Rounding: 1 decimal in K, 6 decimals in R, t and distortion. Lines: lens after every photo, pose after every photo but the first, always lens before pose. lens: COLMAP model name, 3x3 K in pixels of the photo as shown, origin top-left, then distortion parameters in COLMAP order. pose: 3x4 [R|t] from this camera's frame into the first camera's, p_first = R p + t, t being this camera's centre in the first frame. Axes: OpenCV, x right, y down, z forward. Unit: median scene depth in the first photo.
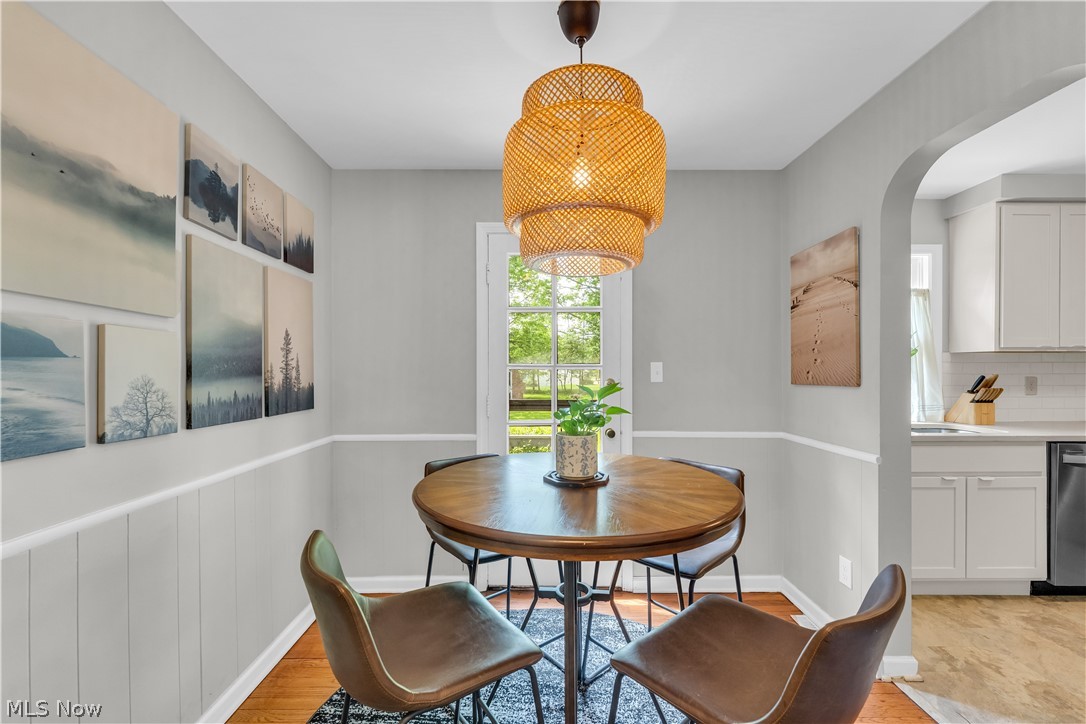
lens RADIAL K [[441.0, 0, 541.1], [0, 441.0, 369.0], [0, 0, 1]] dist [0.003051, 0.000003]
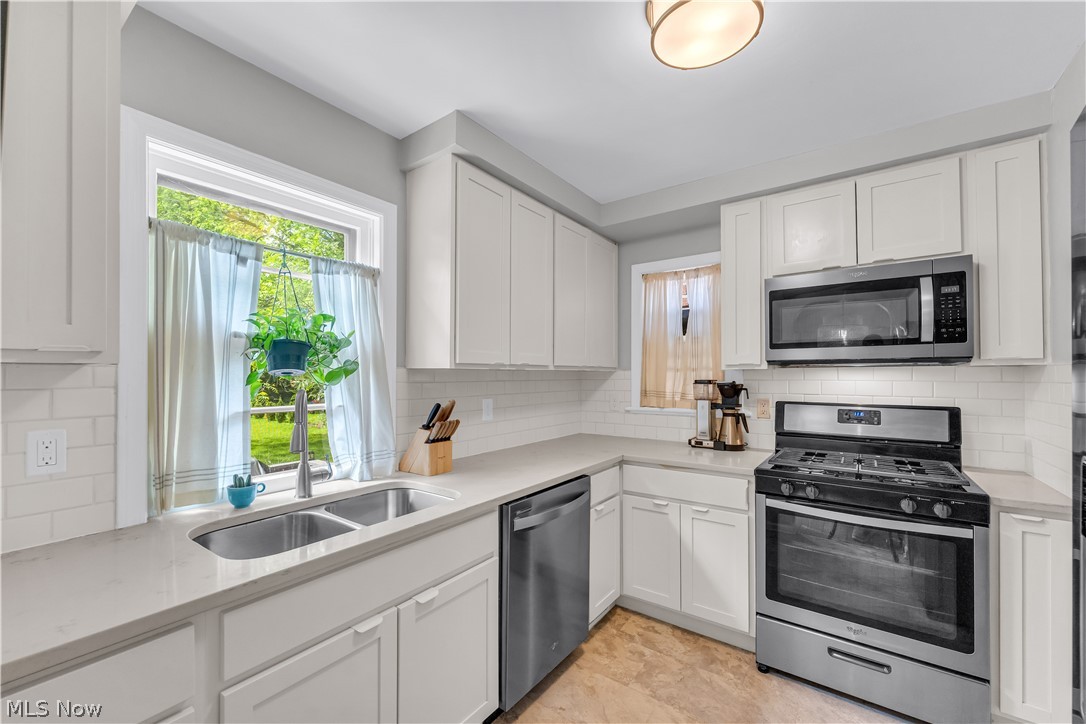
lens RADIAL K [[441.0, 0, 541.8], [0, 441.0, 365.8], [0, 0, 1]] dist [0.003051, 0.000003]
pose [[0.591004, 0.009768, 0.806609, 0.536840], [0.000362, 0.999923, -0.012374, -0.034274], [-0.806668, 0.007605, 0.590955, 0.462450]]
